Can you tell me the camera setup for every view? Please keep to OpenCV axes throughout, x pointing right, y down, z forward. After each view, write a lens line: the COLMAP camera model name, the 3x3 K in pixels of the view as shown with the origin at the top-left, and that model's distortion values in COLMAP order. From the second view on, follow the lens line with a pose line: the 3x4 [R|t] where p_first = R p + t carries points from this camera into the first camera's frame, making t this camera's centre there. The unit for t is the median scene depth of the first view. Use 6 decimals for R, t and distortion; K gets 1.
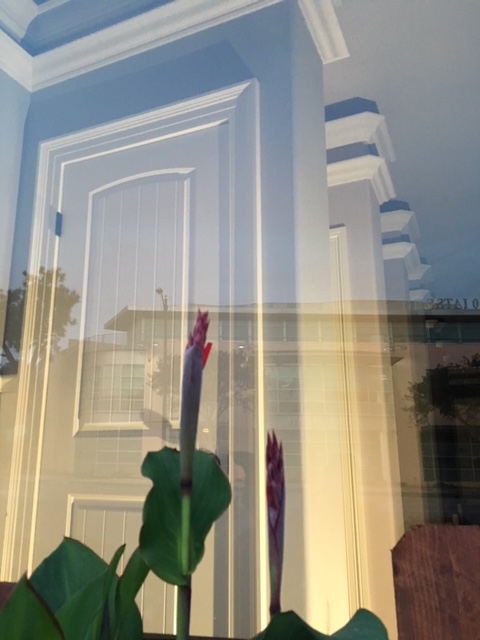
lens RADIAL K [[531.7, 0, 240.0], [0, 531.7, 320.0], [0, 0, 1]] dist [0.094373, -0.125738]
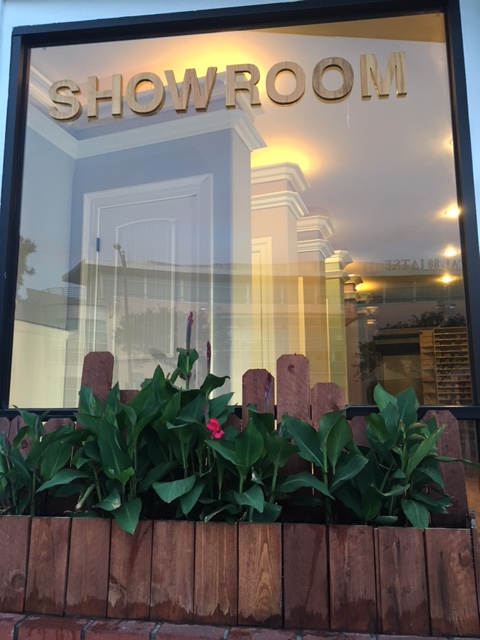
lens RADIAL K [[531.7, 0, 240.0], [0, 531.7, 320.0], [0, 0, 1]] dist [0.094373, -0.125738]
pose [[0.996801, 0.015814, 0.078345, -0.004305], [-0.021991, 0.996663, 0.078613, -0.076874], [-0.076840, -0.080084, 0.993822, -0.783815]]
